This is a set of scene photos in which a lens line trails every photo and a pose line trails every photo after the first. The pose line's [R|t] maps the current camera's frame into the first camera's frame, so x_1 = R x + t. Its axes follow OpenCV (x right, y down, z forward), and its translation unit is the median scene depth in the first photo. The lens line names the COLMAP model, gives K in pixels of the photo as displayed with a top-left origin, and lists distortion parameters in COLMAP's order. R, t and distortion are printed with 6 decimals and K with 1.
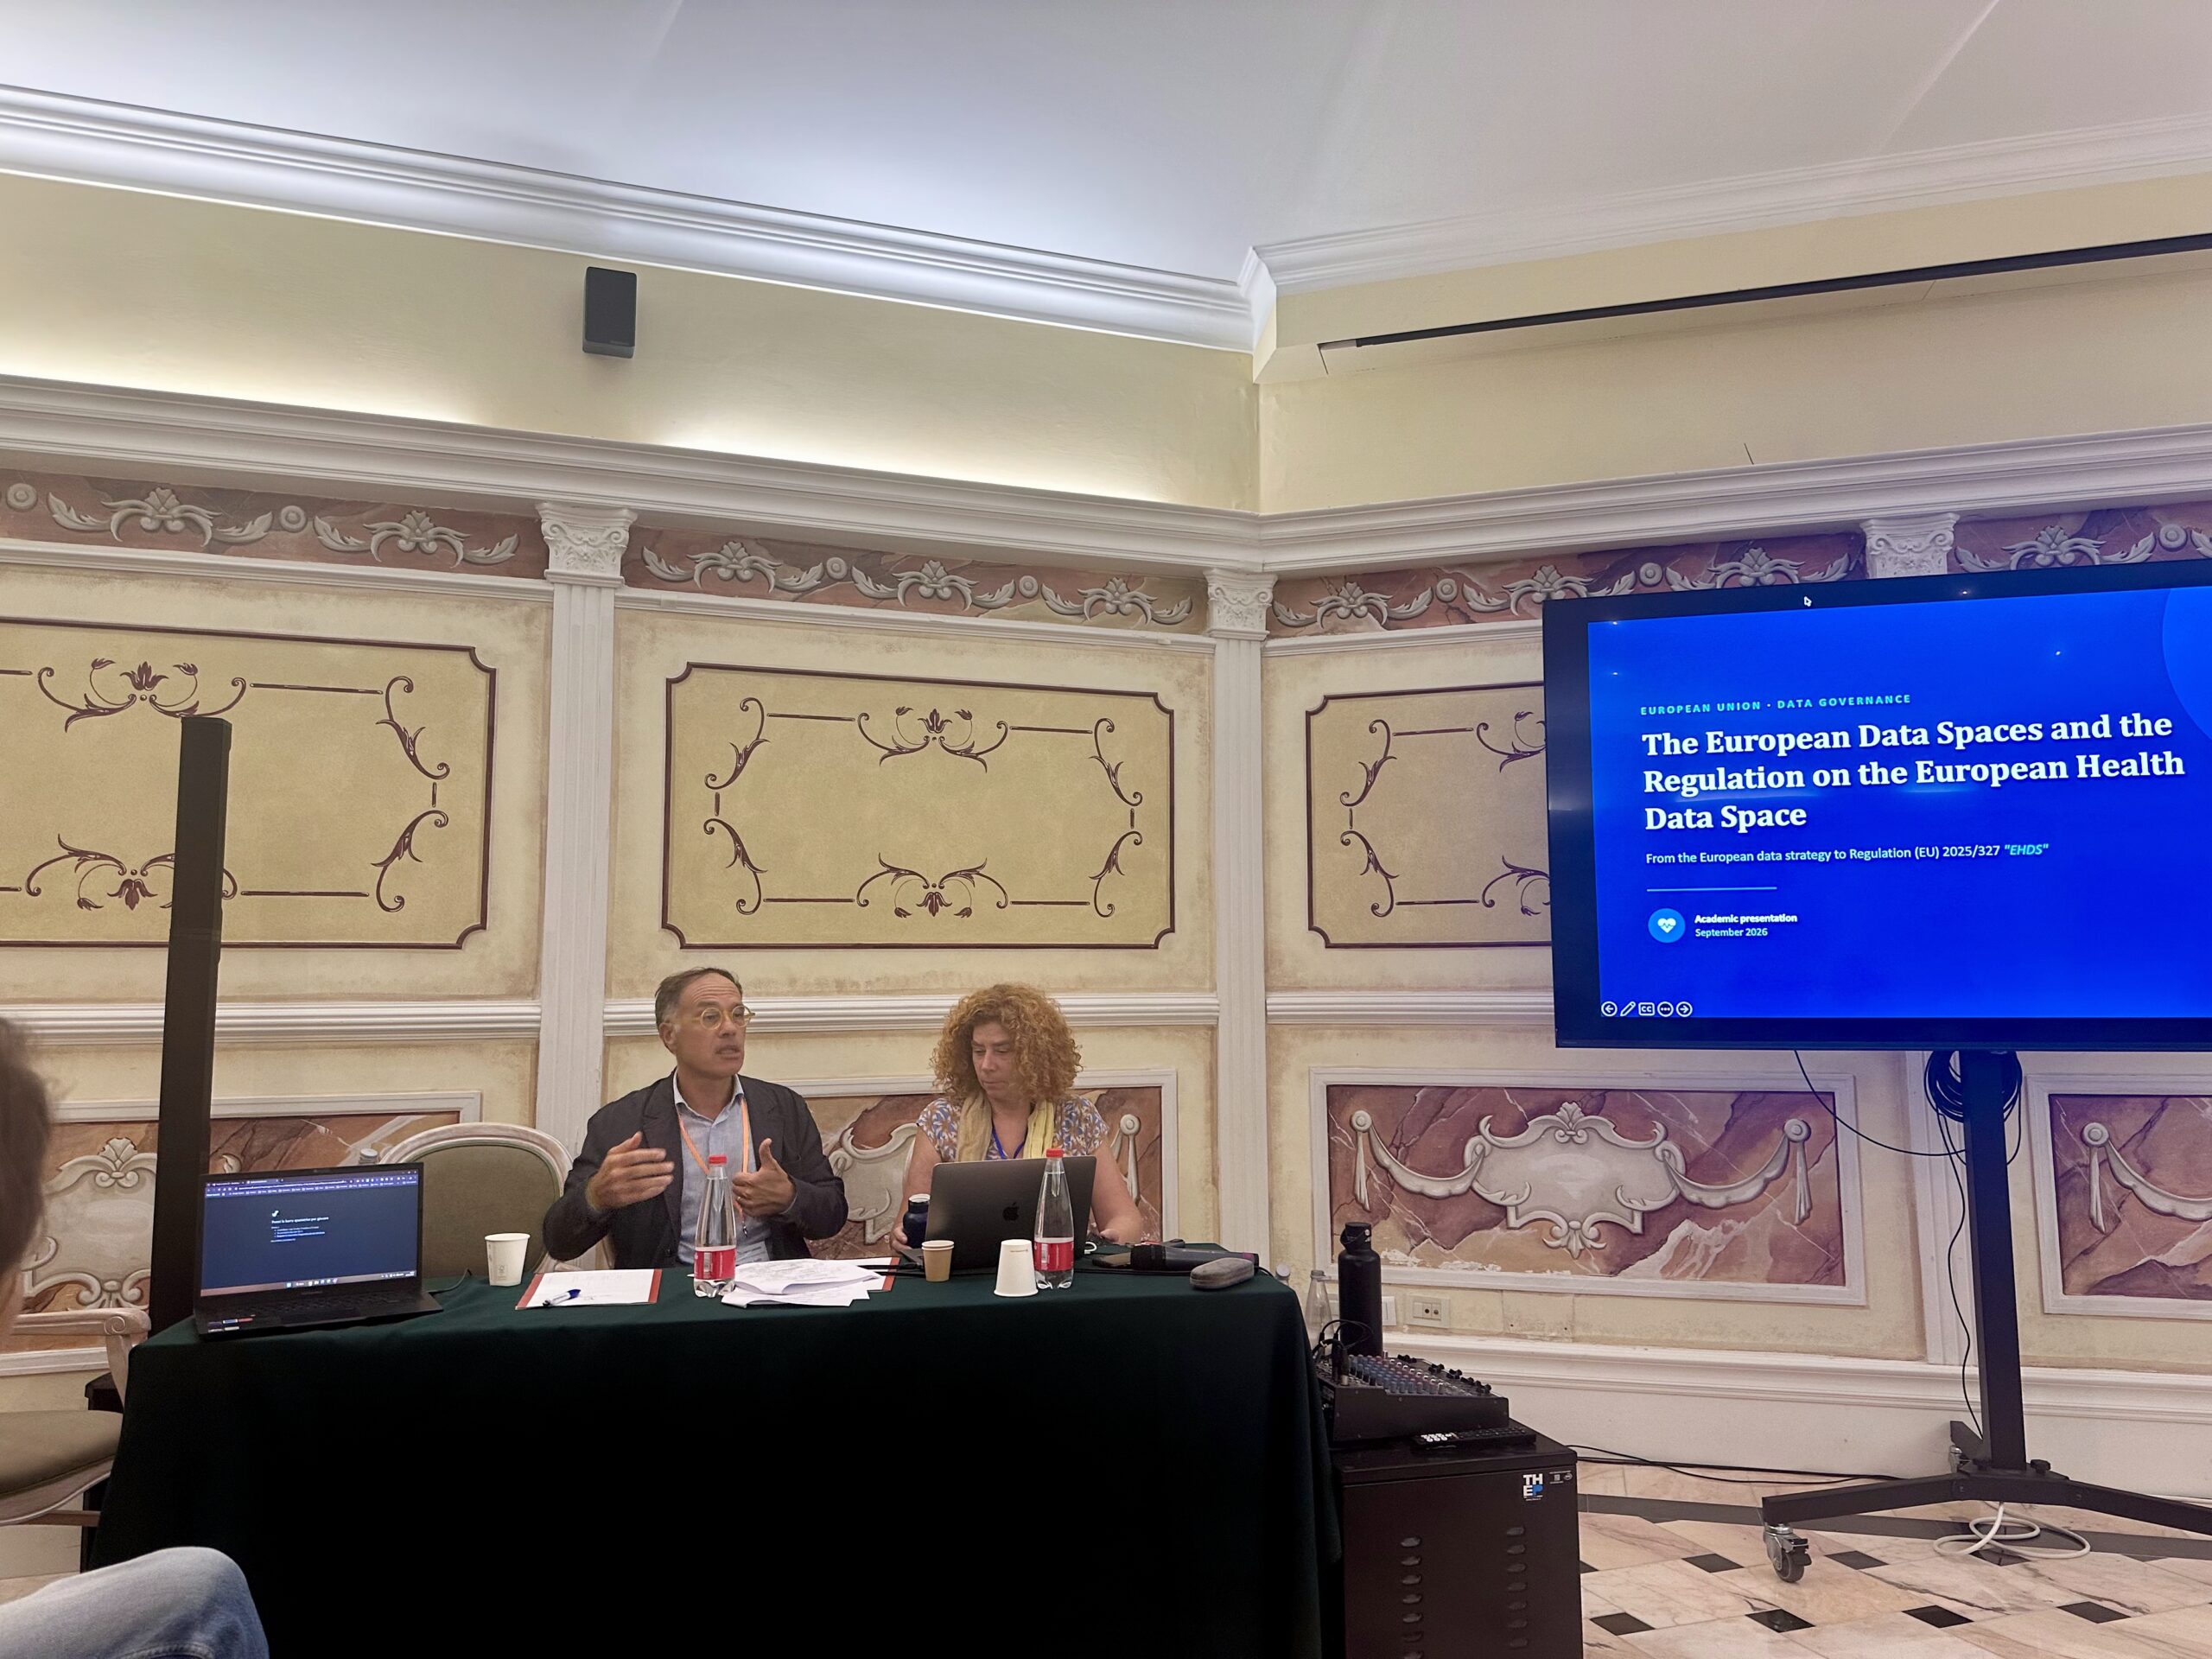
lens RADIAL K [[1554.2, 0, 1106.0], [0, 1554.2, 829.5], [0, 0, 1]] dist [0.130095, -0.192769]
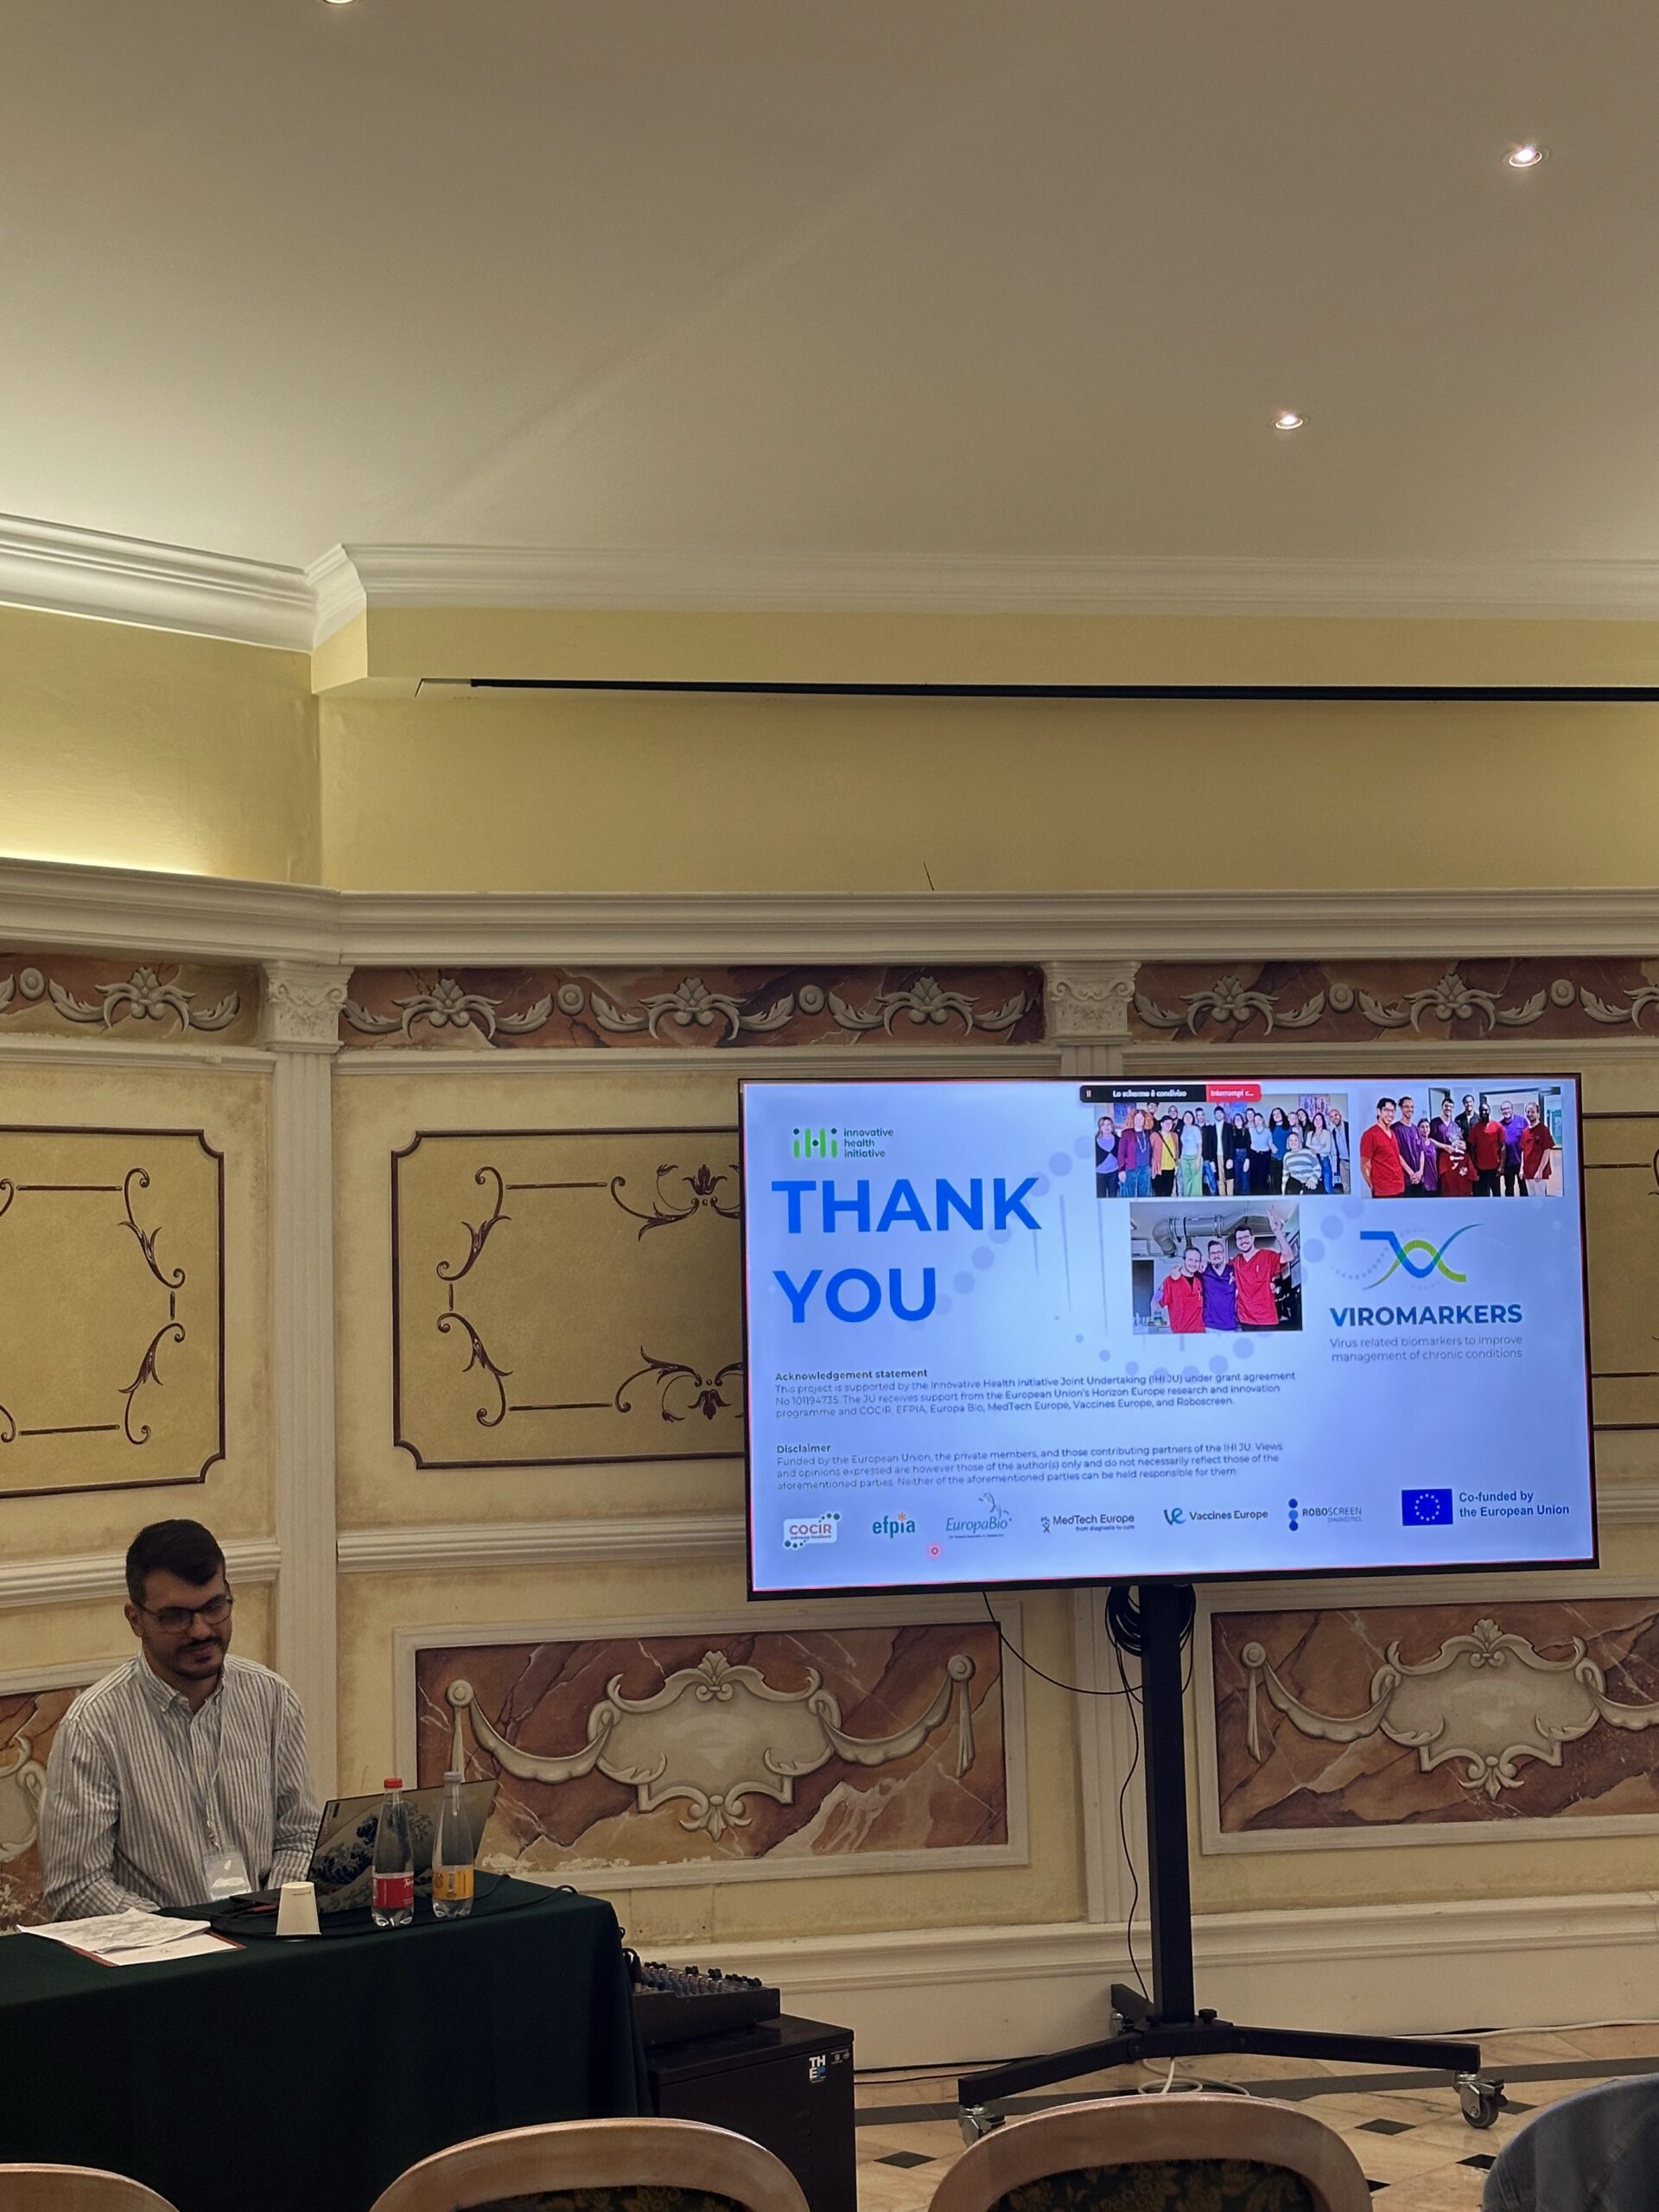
lens RADIAL K [[3200.3, 0, 822.5], [0, 3200.3, 1142.1], [0, 0, 1]] dist [0.177585, -0.078251]
pose [[0.896309, 0.006297, 0.443385, -0.396436], [-0.028311, 0.998672, 0.043049, -0.164081], [-0.442525, -0.051138, 0.895297, -0.504581]]
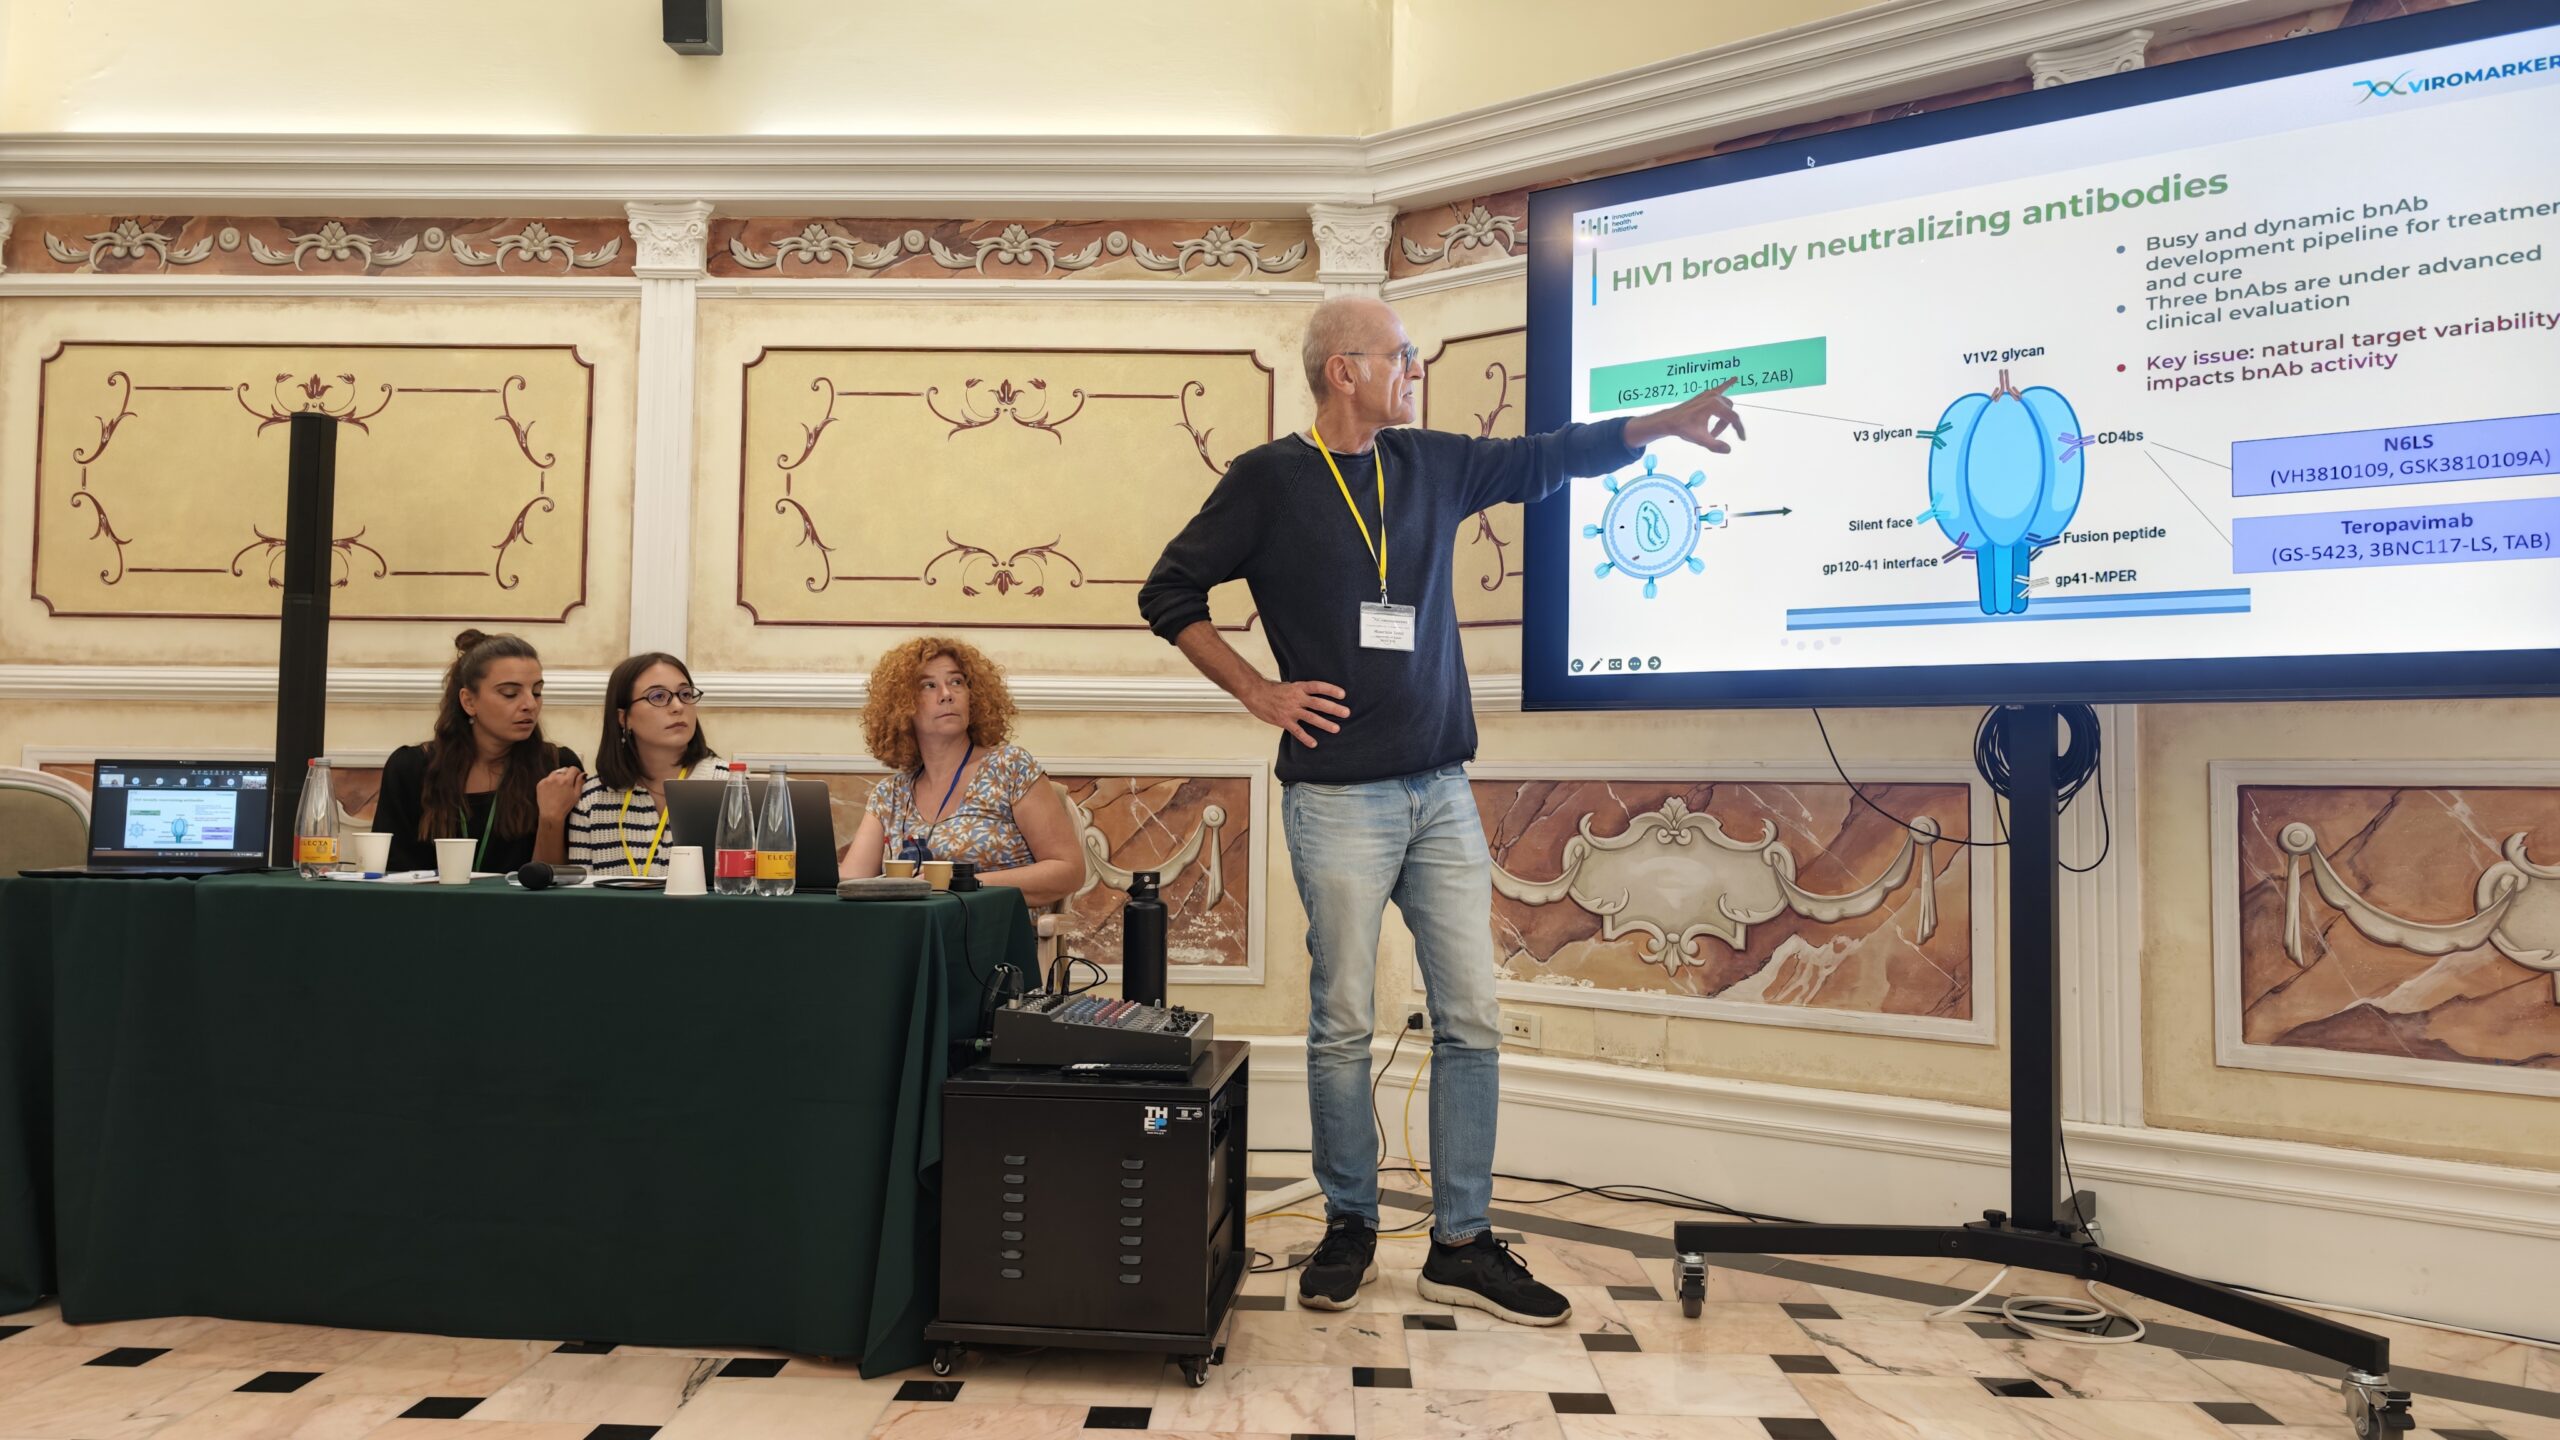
lens RADIAL K [[1725.7, 0, 1273.1], [0, 1725.7, 713.7], [0, 0, 1]] dist [-0.008309, 0.009387]
pose [[0.932886, 0.002747, -0.360162, 0.427889], [0.018775, 0.998241, 0.056244, 0.071923], [0.359683, -0.059231, 0.931193, 0.058391]]
